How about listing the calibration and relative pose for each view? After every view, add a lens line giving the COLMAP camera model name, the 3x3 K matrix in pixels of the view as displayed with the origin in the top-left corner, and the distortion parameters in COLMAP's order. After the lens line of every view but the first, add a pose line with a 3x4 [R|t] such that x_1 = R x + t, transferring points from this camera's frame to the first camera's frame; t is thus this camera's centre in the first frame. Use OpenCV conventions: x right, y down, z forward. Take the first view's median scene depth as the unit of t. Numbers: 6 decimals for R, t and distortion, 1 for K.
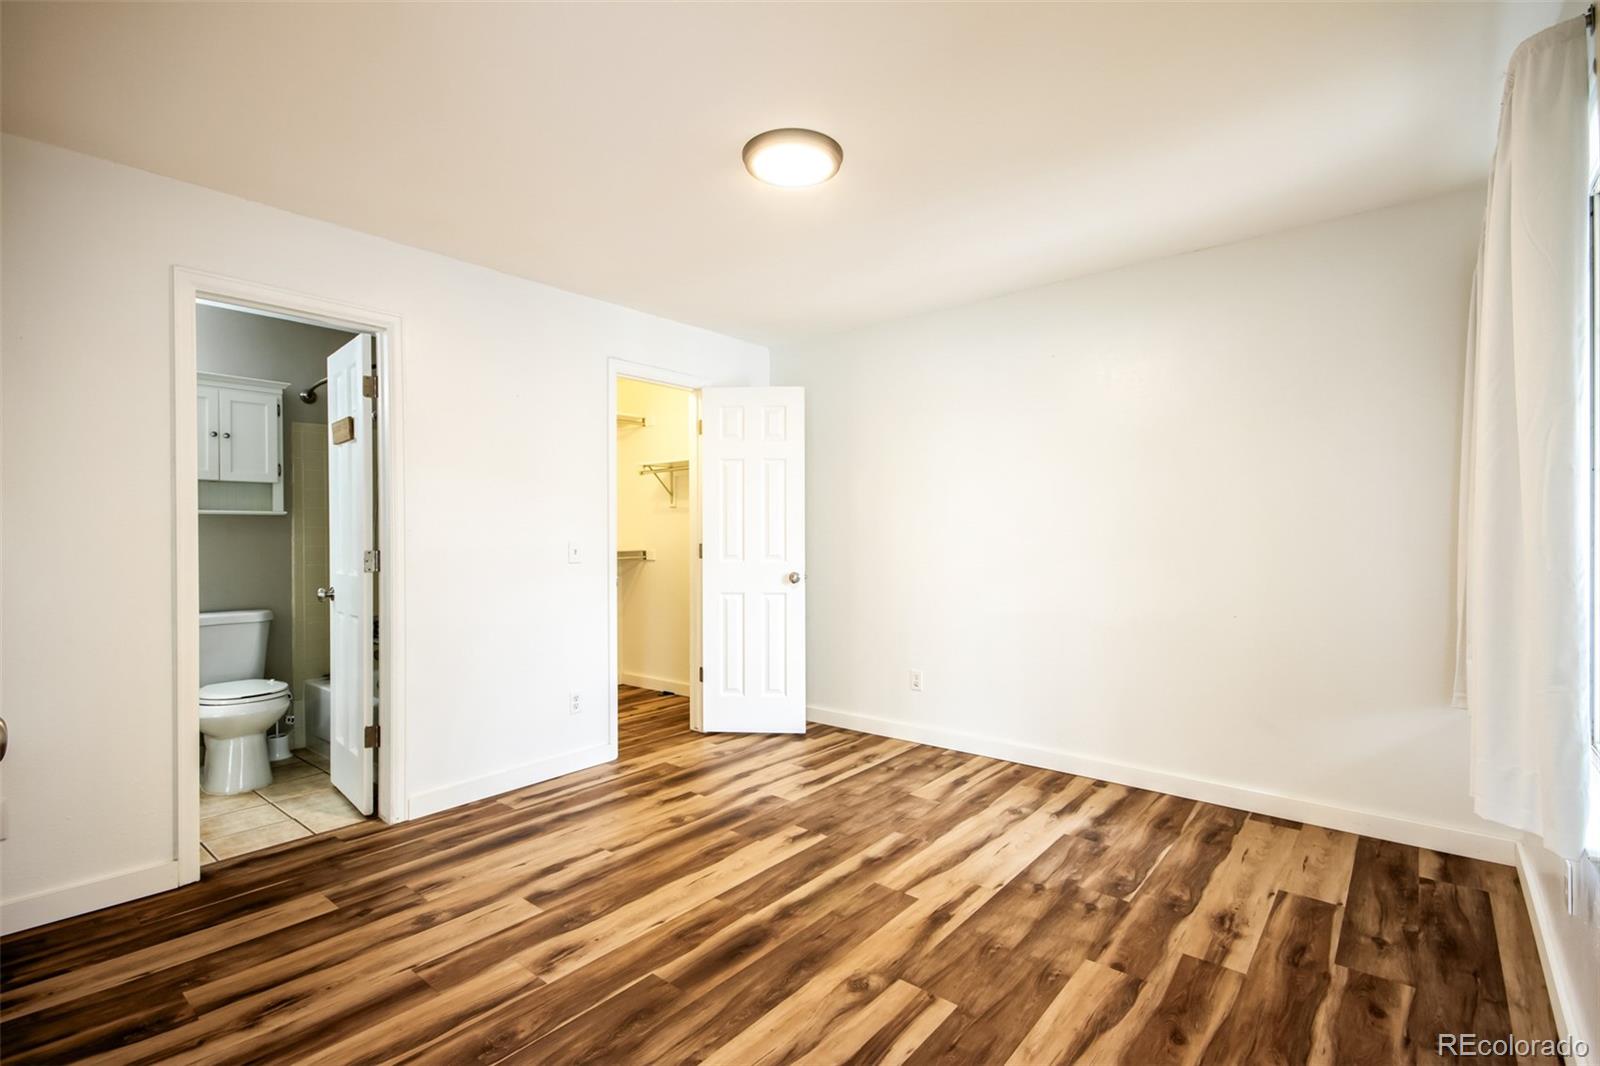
lens RADIAL K [[737.7, 0, 810.1], [0, 737.7, 539.9], [0, 0, 1]] dist [0.014872, -0.000926]
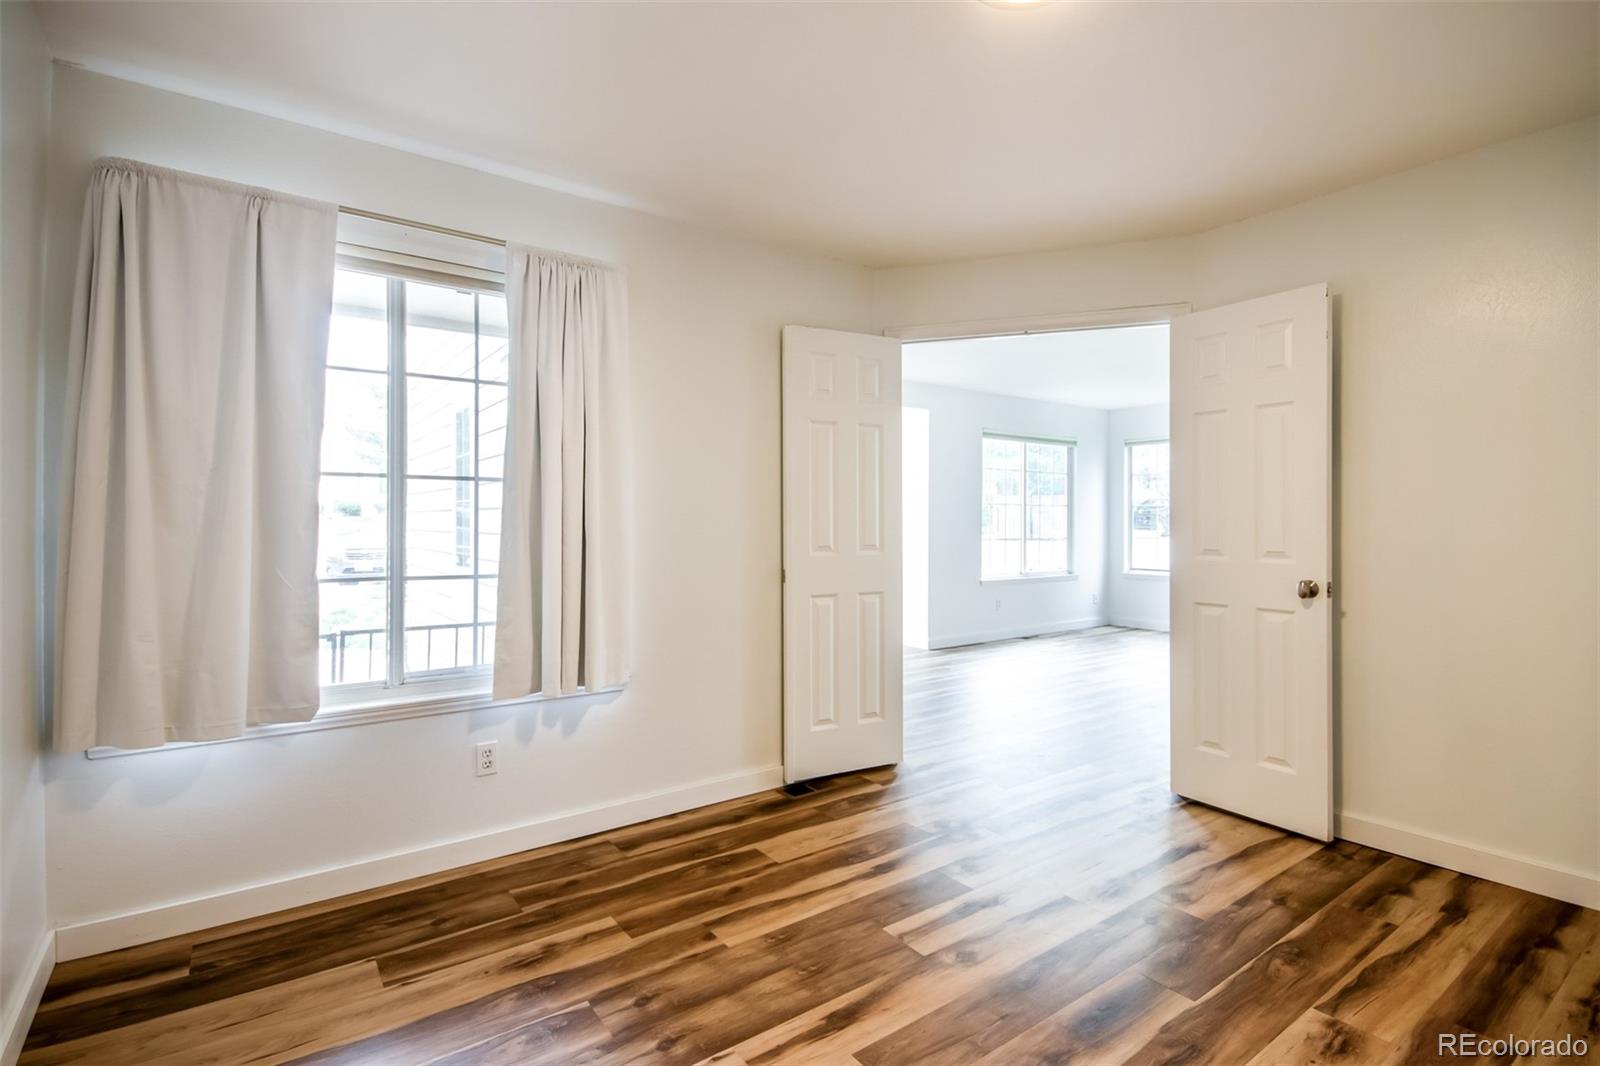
lens RADIAL K [[749.8, 0, 817.6], [0, 749.8, 534.5], [0, 0, 1]] dist [0.033445, -0.010707]
pose [[-0.970939, 0.001969, 0.239319, 0.009817], [0.006400, 0.999822, 0.017740, -0.006408], [-0.239242, 0.018756, -0.970779, 1.713160]]
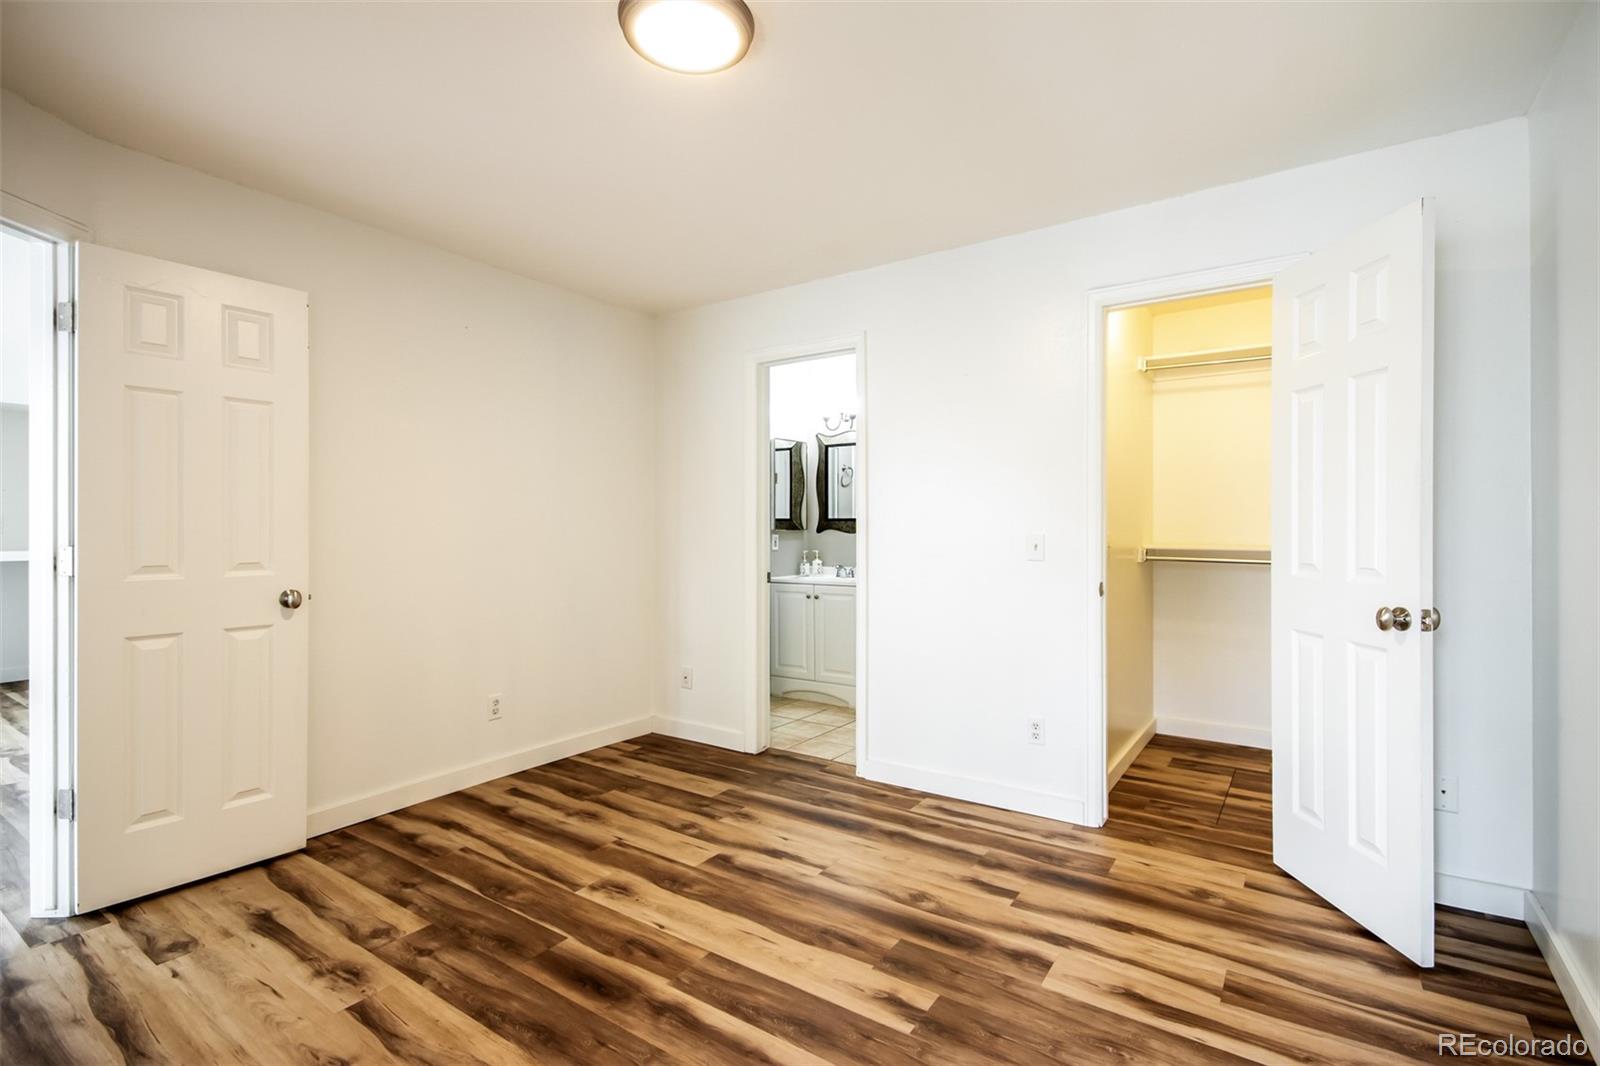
lens RADIAL K [[737.7, 0, 810.1], [0, 737.7, 539.9], [0, 0, 1]] dist [0.014872, -0.000926]
pose [[0.086398, 0.018673, -0.996086, 0.746265], [-0.004758, 0.999821, 0.018330, -0.009711], [0.996249, 0.003156, 0.086471, 1.069546]]
